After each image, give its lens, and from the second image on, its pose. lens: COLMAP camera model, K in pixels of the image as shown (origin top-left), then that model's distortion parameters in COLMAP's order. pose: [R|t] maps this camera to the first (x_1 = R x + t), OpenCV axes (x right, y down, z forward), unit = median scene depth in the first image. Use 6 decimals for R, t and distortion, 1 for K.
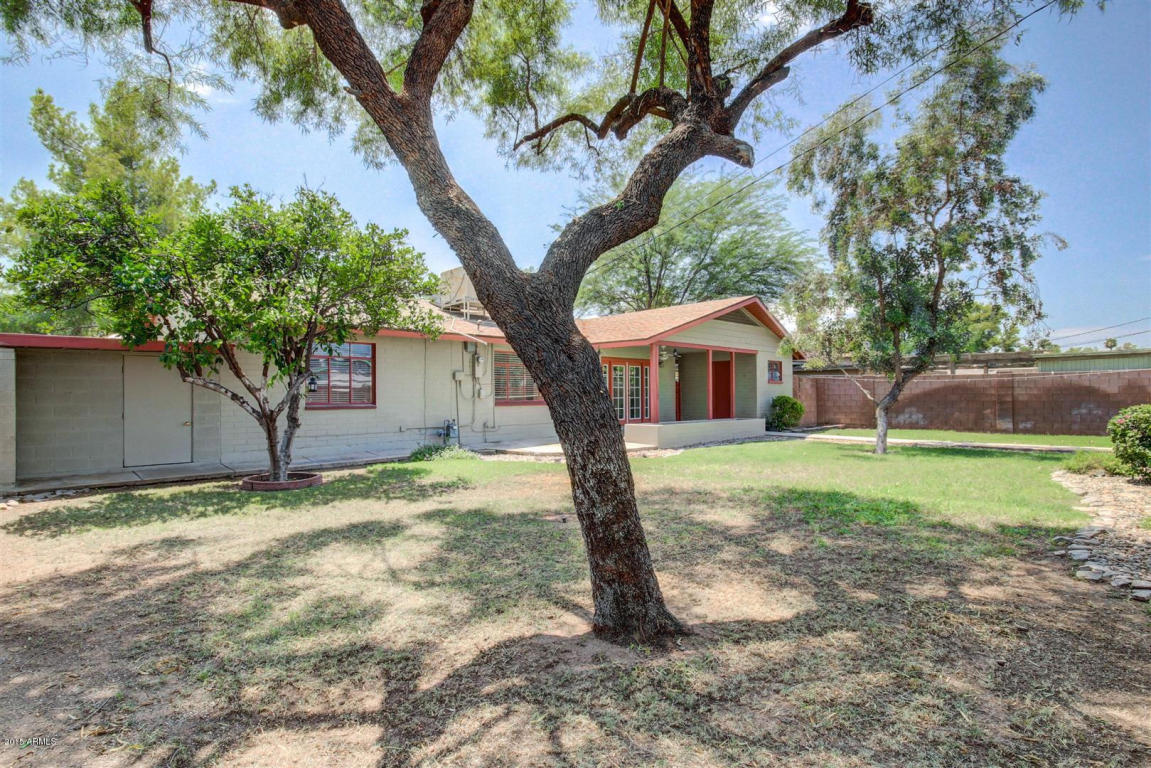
lens RADIAL K [[547.4, 0, 575.0], [0, 547.4, 386.9], [0, 0, 1]] dist [-0.002264, -0.002662]
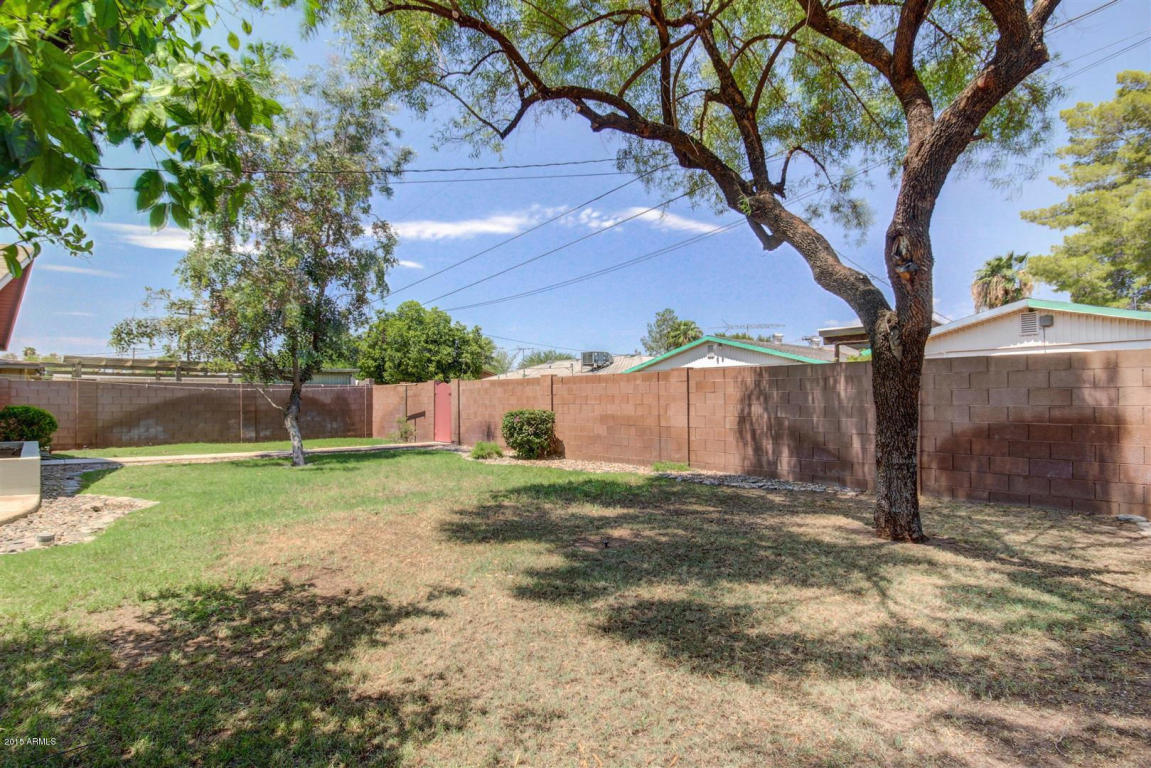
lens RADIAL K [[599.9, 0, 577.3], [0, 599.9, 390.2], [0, 0, 1]] dist [0.003355, 0.000221]
pose [[0.075550, 0.030313, 0.996681, -1.183737], [-0.016974, 0.999432, -0.029110, 0.036108], [-0.996998, -0.014719, 0.076021, 1.196346]]
